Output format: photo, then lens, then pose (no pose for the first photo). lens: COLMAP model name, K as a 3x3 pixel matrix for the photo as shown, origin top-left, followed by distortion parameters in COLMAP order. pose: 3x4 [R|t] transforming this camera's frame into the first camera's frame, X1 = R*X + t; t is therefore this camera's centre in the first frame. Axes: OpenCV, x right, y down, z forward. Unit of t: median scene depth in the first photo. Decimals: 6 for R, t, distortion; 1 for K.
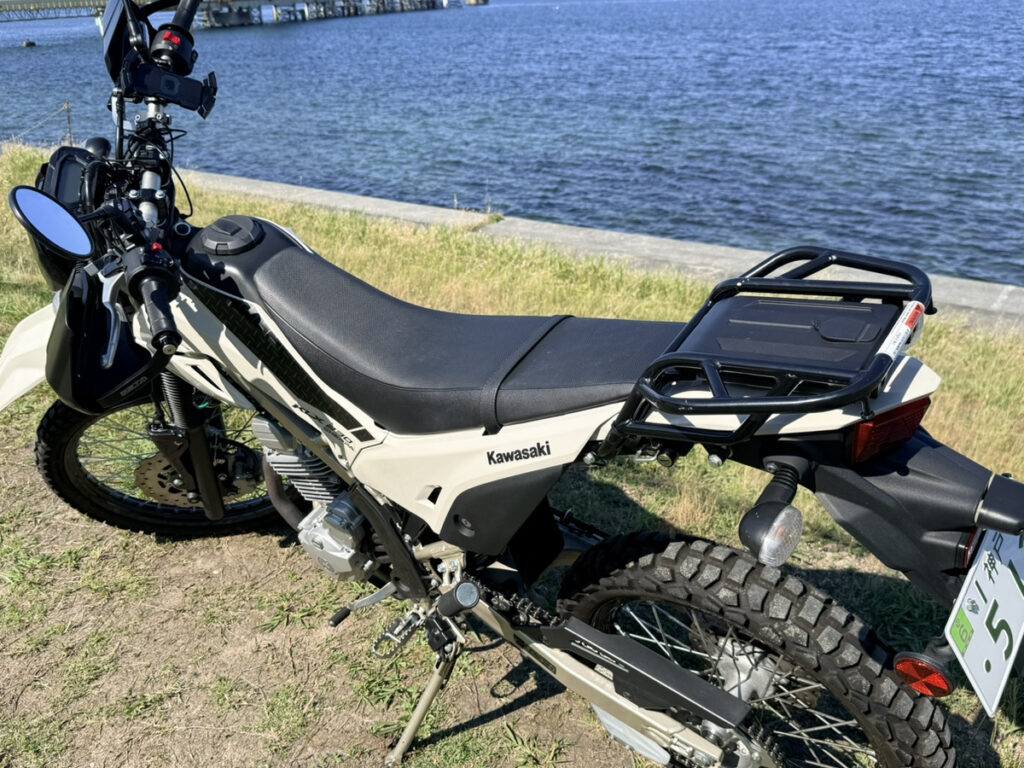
lens RADIAL K [[898.8, 0, 512.0], [0, 898.8, 384.0], [0, 0, 1]] dist [0.110060, -0.158800]
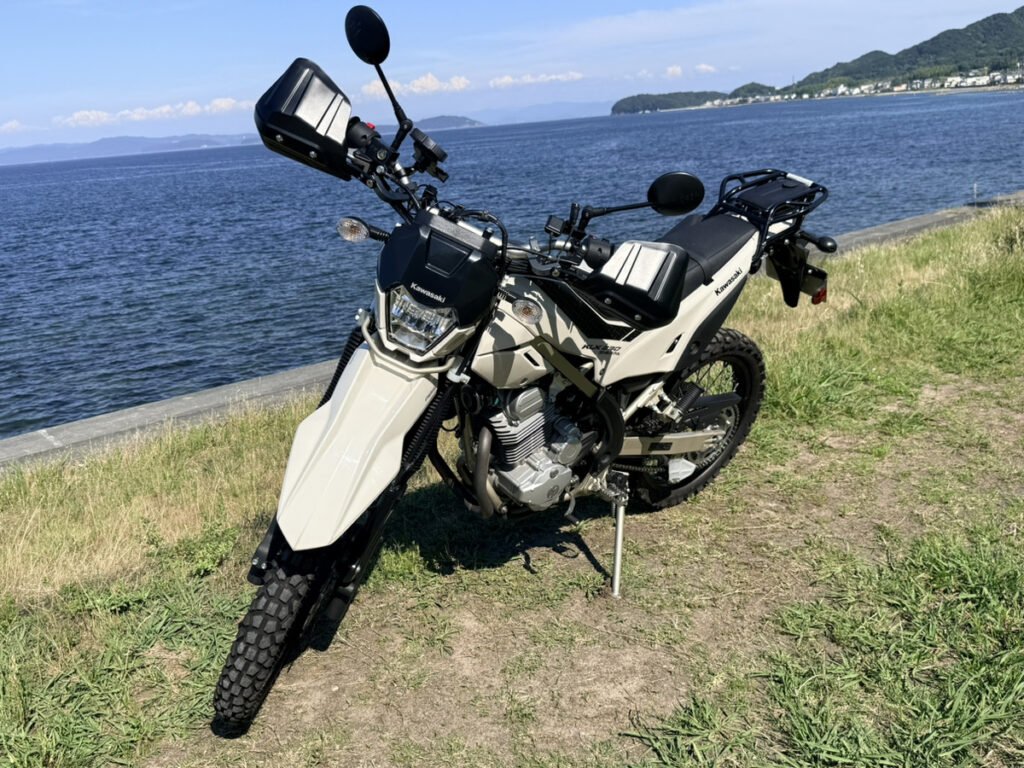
lens RADIAL K [[898.8, 0, 512.0], [0, 898.8, 384.0], [0, 0, 1]] dist [0.110060, -0.158800]
pose [[0.234998, -0.250899, 0.939056, -1.691647], [0.456143, 0.881588, 0.121395, -0.157505], [-0.858318, 0.399816, 0.321617, 0.650706]]
